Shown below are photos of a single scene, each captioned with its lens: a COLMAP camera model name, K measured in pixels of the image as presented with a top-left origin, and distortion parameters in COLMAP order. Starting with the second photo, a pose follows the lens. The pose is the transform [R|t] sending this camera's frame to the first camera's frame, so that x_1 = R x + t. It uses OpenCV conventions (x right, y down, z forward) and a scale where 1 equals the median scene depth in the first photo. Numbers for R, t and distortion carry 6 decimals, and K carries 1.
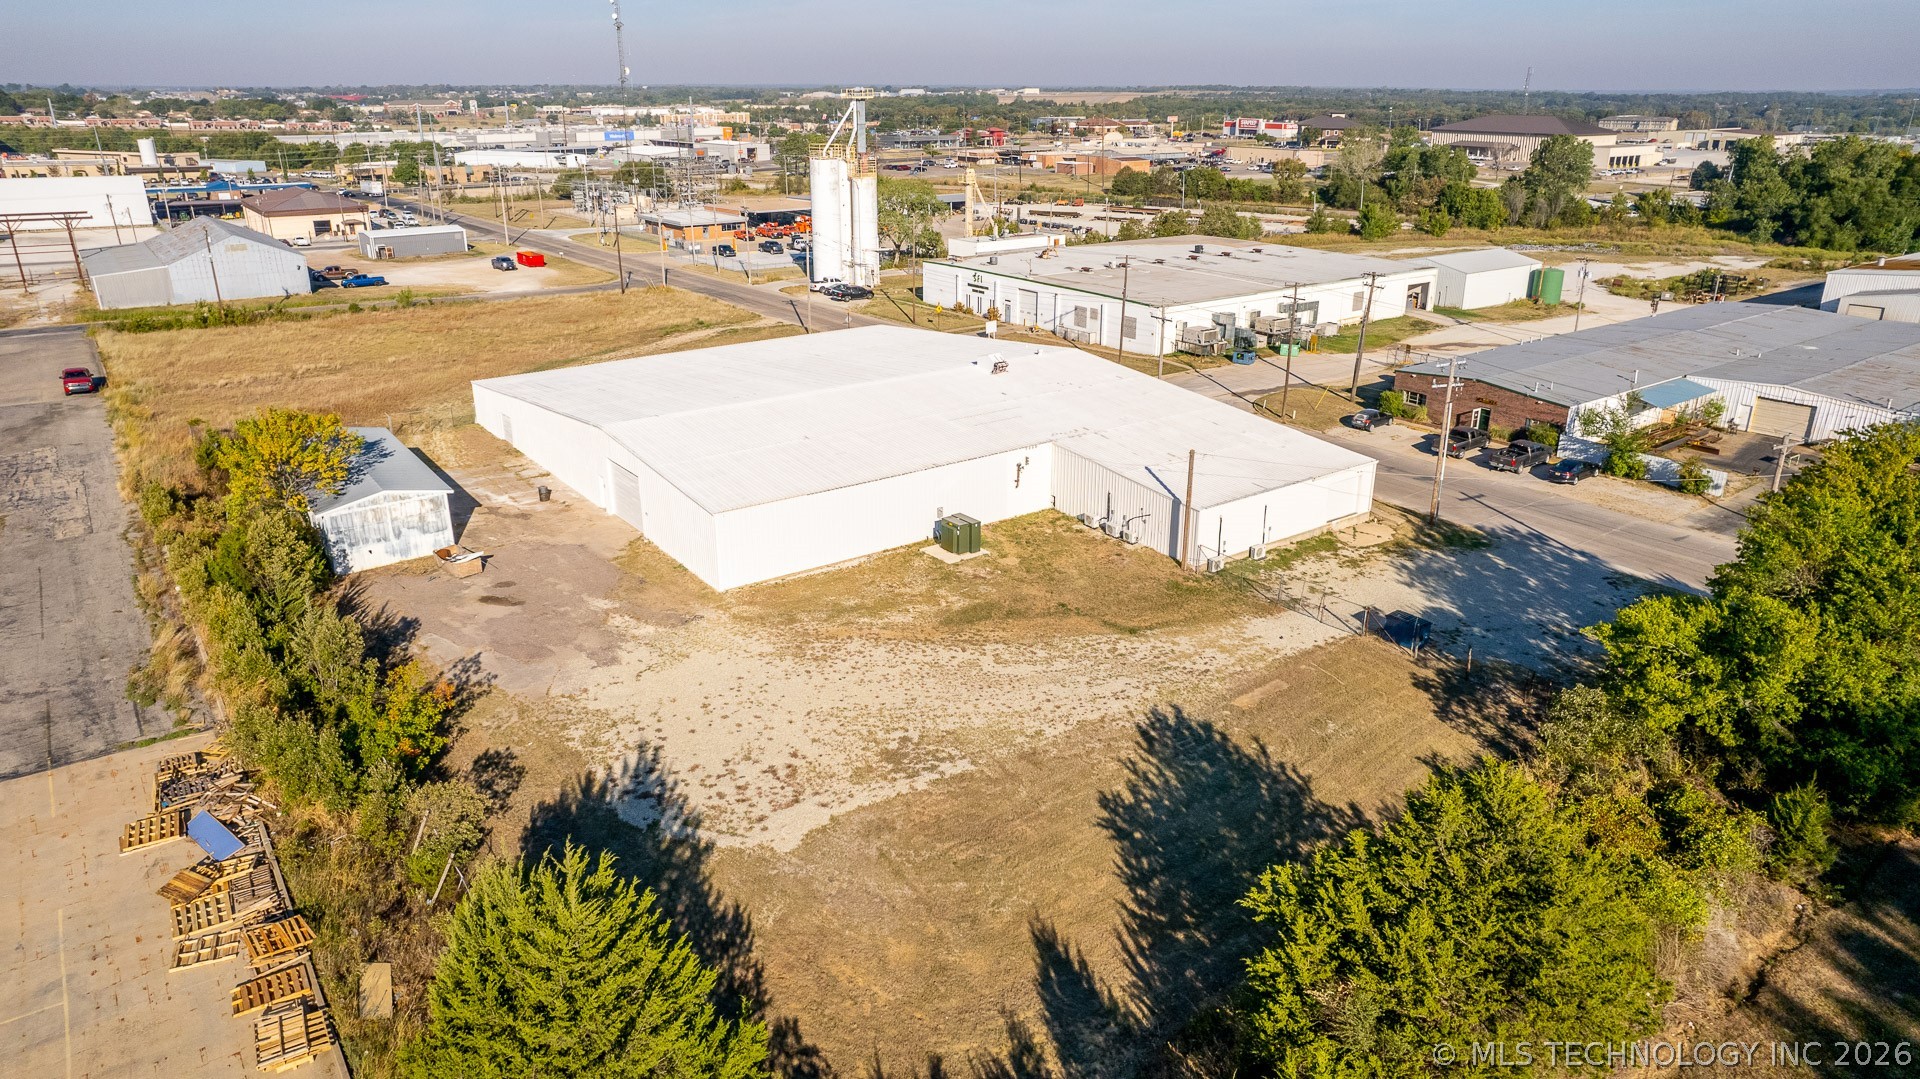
lens RADIAL K [[1221.9, 0, 960.0], [0, 1221.9, 539.5], [0, 0, 1]] dist [-0.062424, 0.069647]
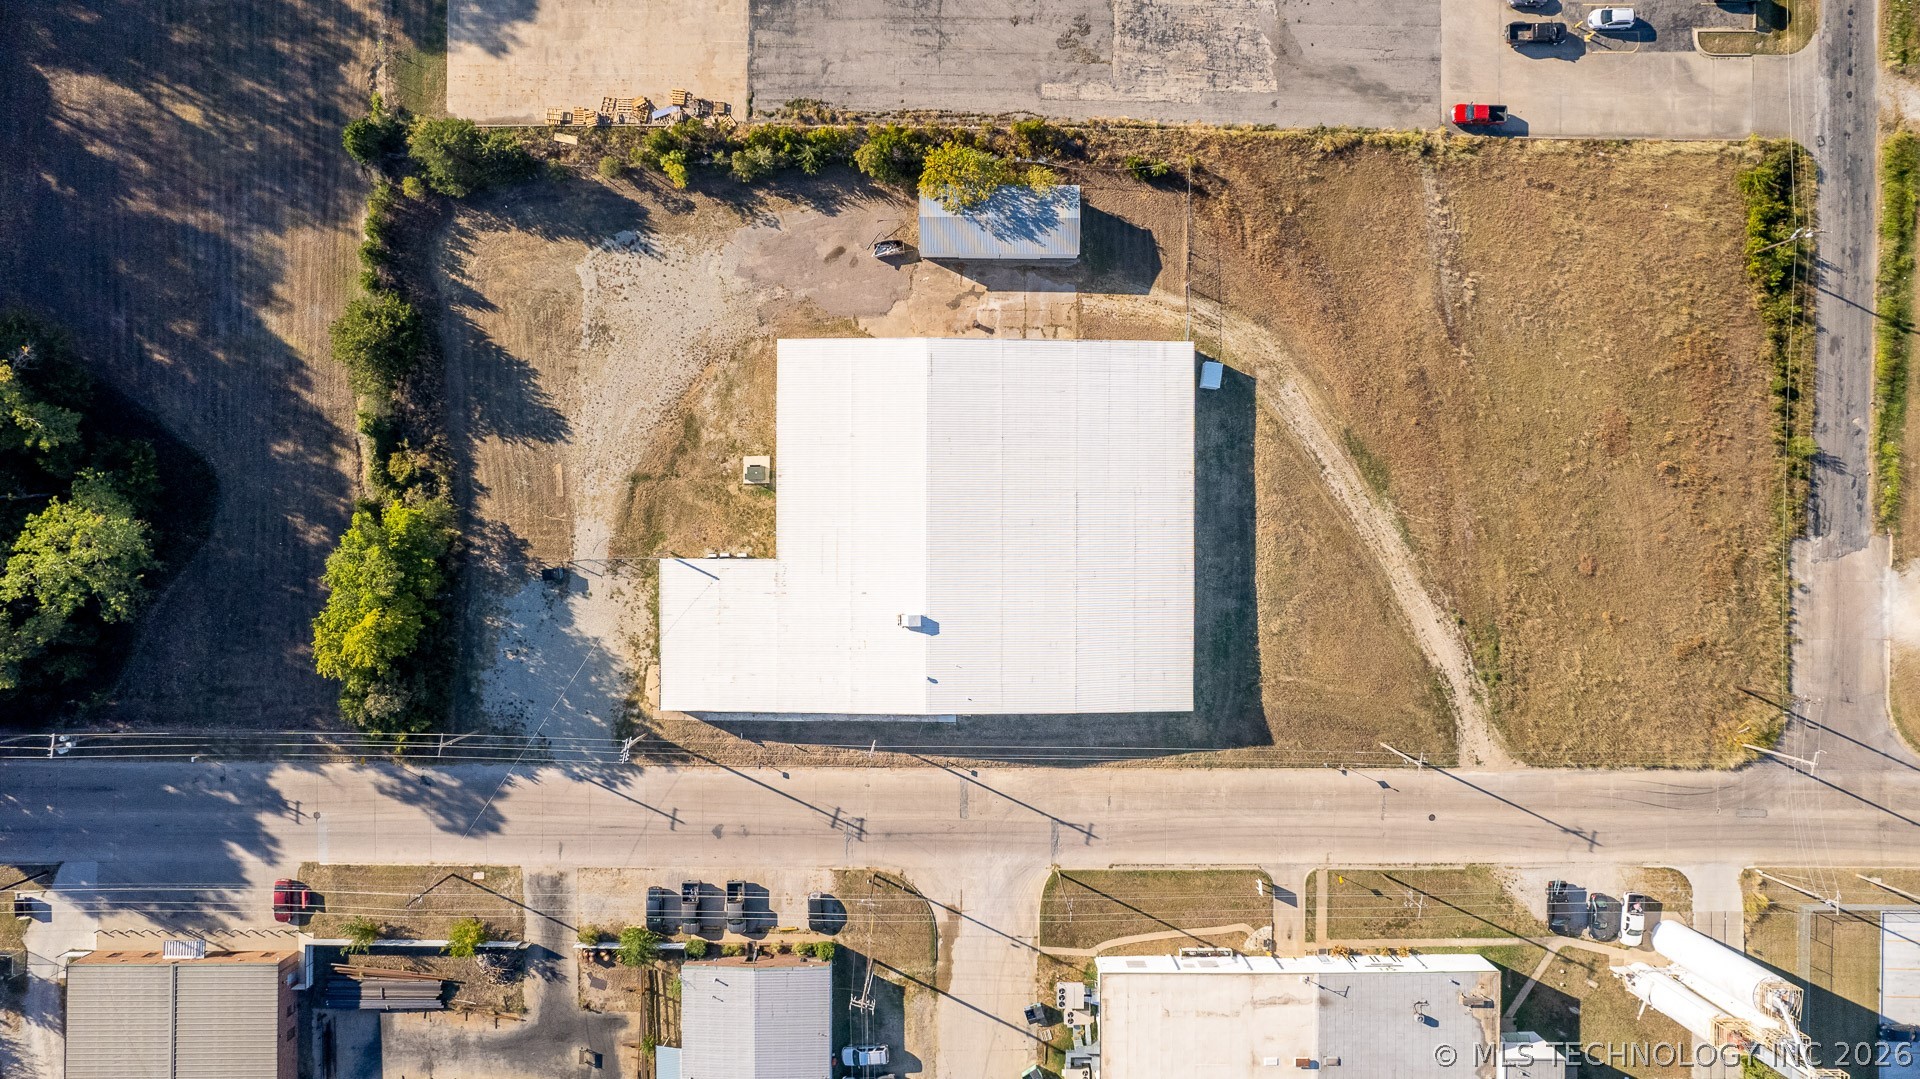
lens RADIAL K [[1209.8, 0, 960.0], [0, 1209.8, 539.5], [0, 0, 1]] dist [-0.001557, 0.000424]
pose [[-0.597680, 0.801698, -0.007687, -0.086070], [-0.286357, -0.204509, 0.936043, -1.748291], [0.748851, 0.561656, 0.351803, 0.599120]]
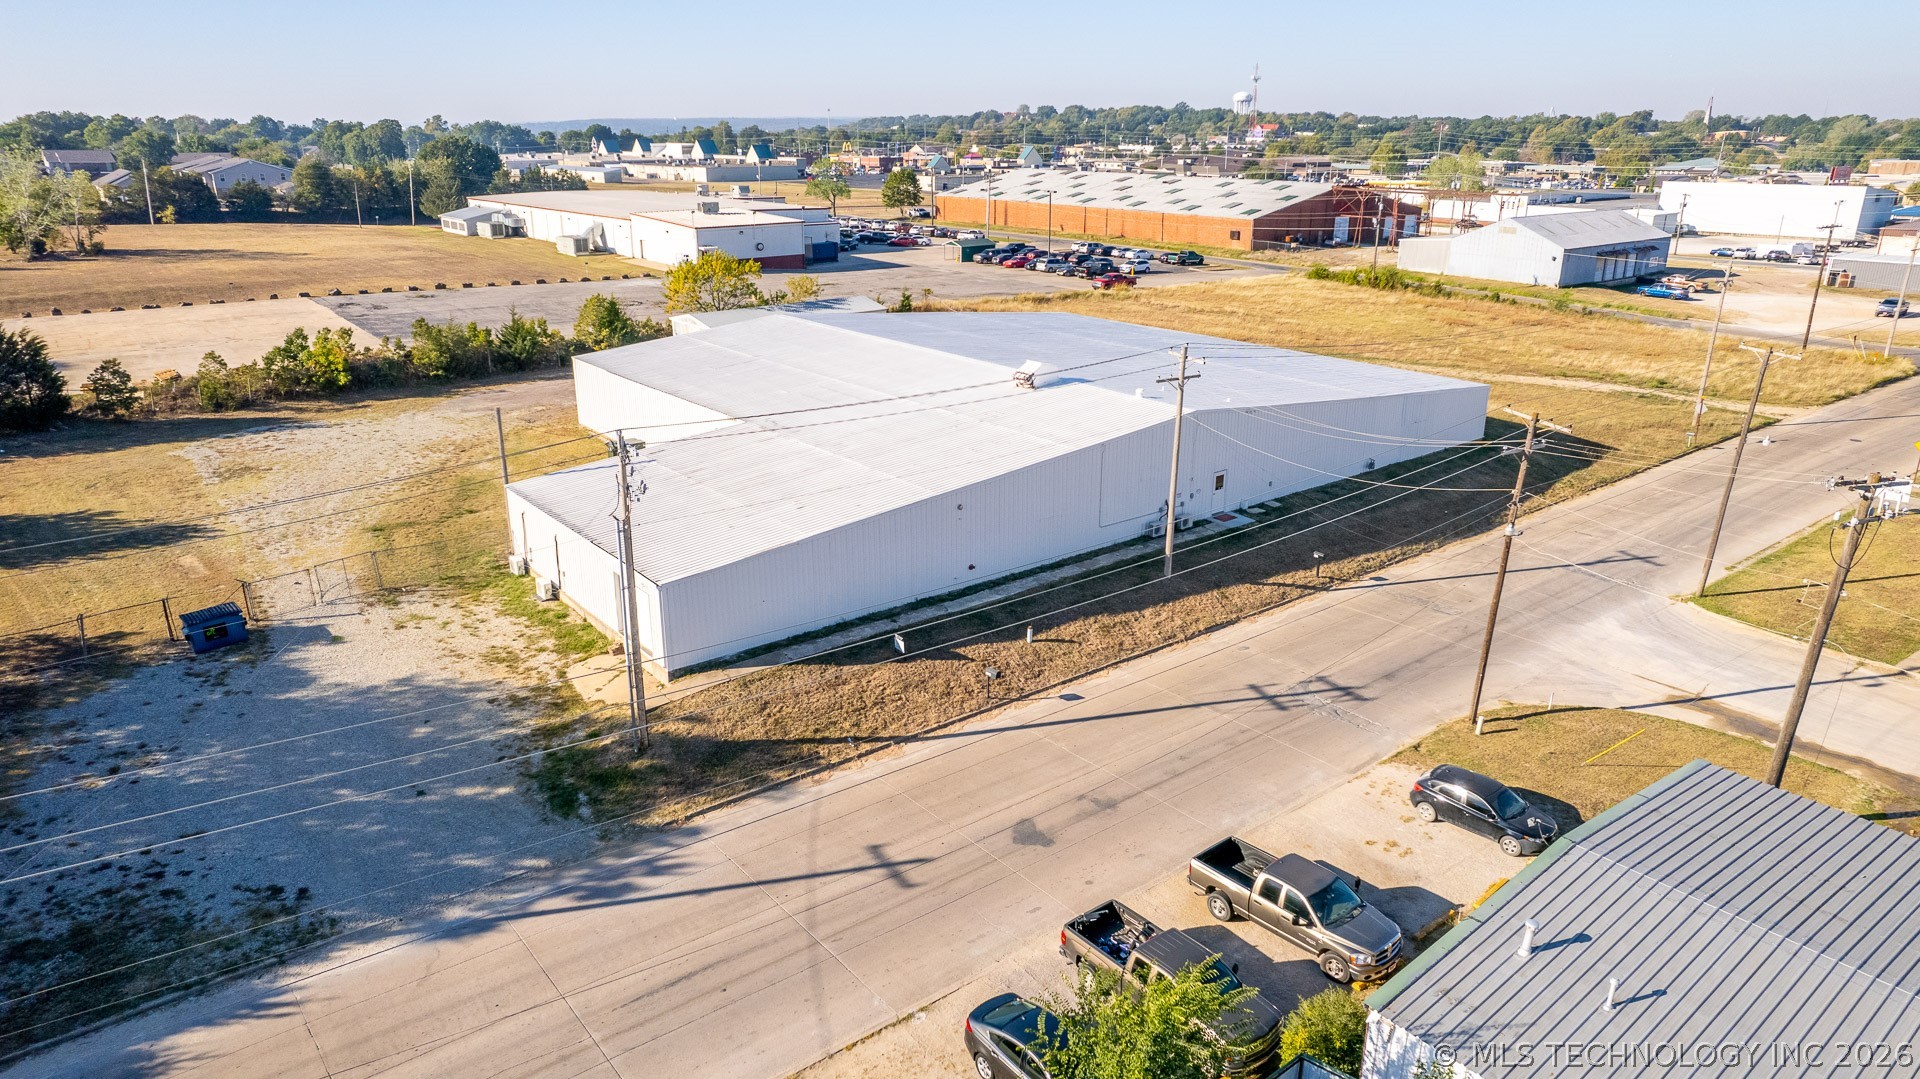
lens RADIAL K [[1221.9, 0, 960.0], [0, 1221.9, 539.5], [0, 0, 1]] dist [-0.062424, 0.069647]
pose [[0.033495, 0.322395, -0.946012, 0.894834], [-0.351075, 0.890019, 0.290883, -0.304212], [0.935748, 0.322378, 0.142996, 1.064405]]
